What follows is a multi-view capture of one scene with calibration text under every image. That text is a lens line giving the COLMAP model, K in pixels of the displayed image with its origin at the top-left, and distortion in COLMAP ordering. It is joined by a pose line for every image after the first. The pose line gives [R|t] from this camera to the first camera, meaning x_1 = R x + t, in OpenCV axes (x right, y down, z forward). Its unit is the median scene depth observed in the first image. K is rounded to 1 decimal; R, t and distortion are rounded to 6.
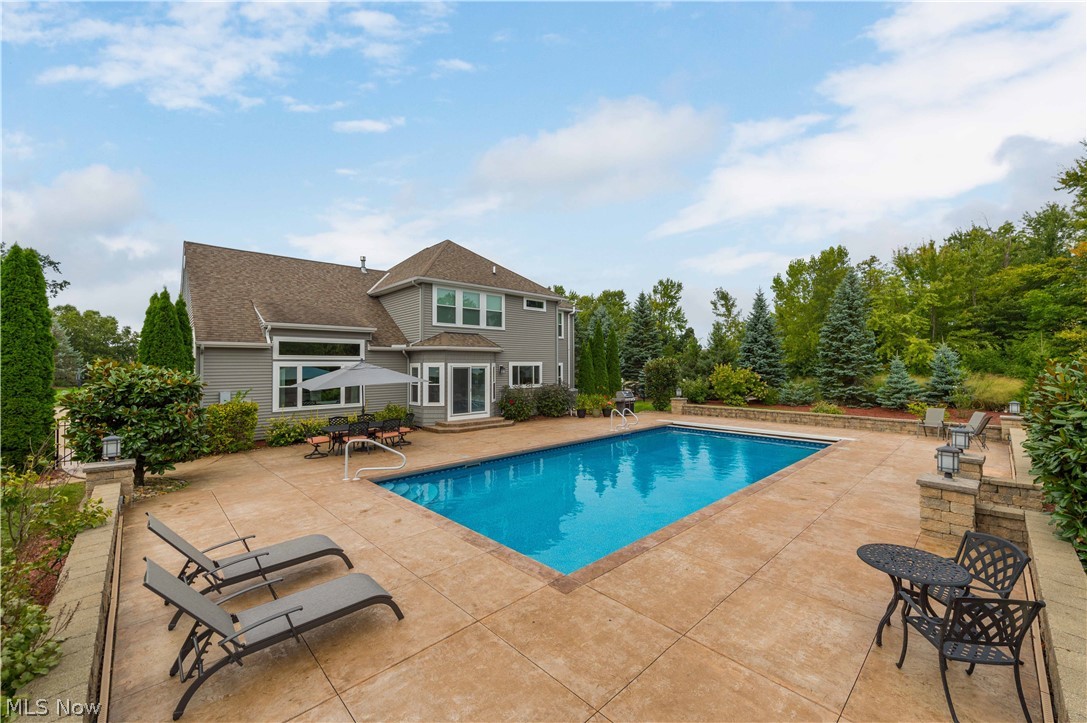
lens RADIAL K [[427.2, 0, 543.5], [0, 427.2, 361.5], [0, 0, 1]] dist [-0.000995, -0.000179]
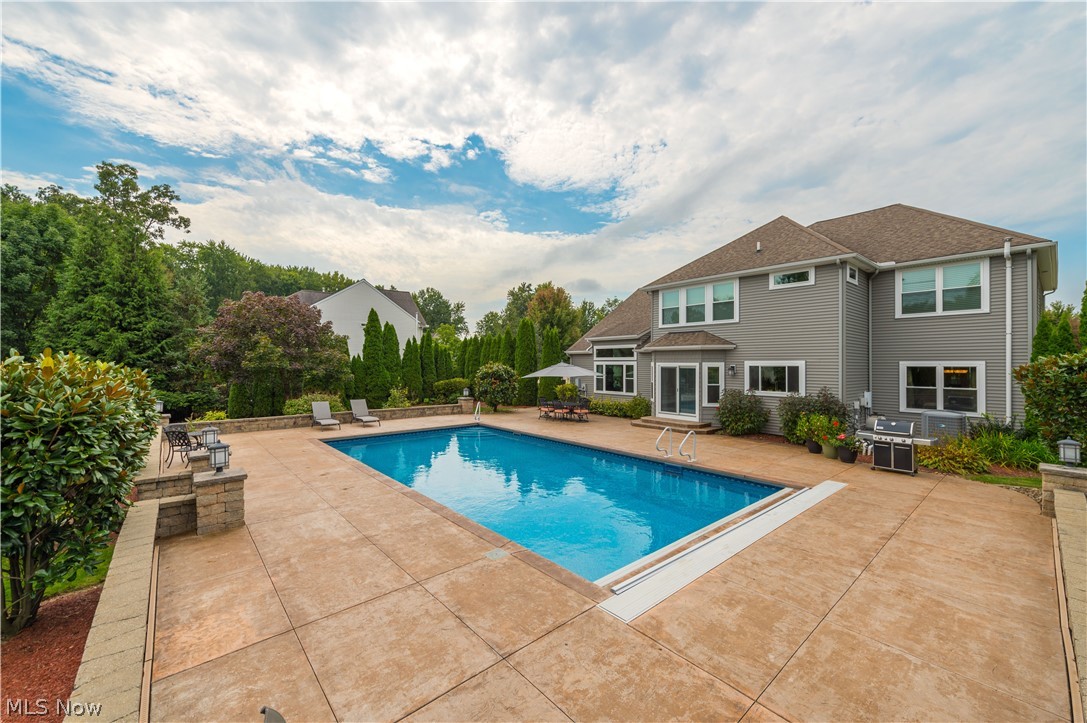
lens RADIAL K [[427.2, 0, 543.5], [0, 427.2, 361.5], [0, 0, 1]] dist [-0.000995, -0.000179]
pose [[-0.046223, -0.001277, -0.998930, 0.790036], [0.006602, 0.999977, -0.001584, 0.000849], [0.998909, -0.006668, -0.046214, 0.708153]]
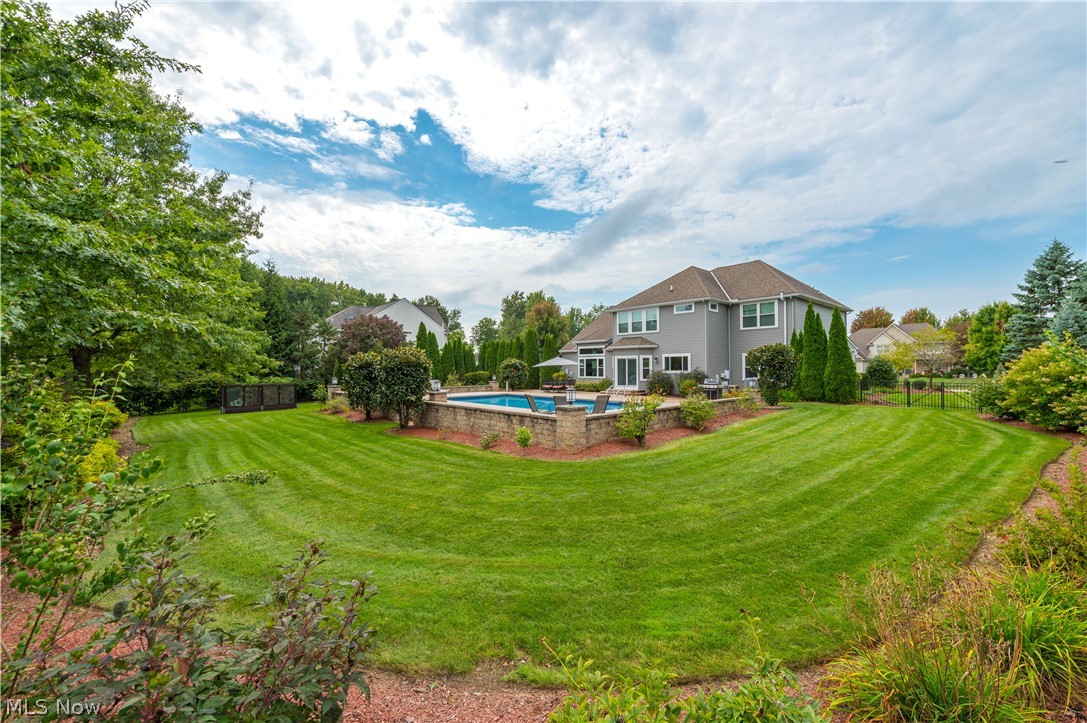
lens RADIAL K [[427.2, 0, 543.5], [0, 427.2, 361.5], [0, 0, 1]] dist [-0.000995, -0.000179]
pose [[-0.019958, -0.010109, -0.999750, 1.431388], [0.013323, 0.999857, -0.010376, 0.037288], [0.999712, -0.013527, -0.019820, 0.682213]]
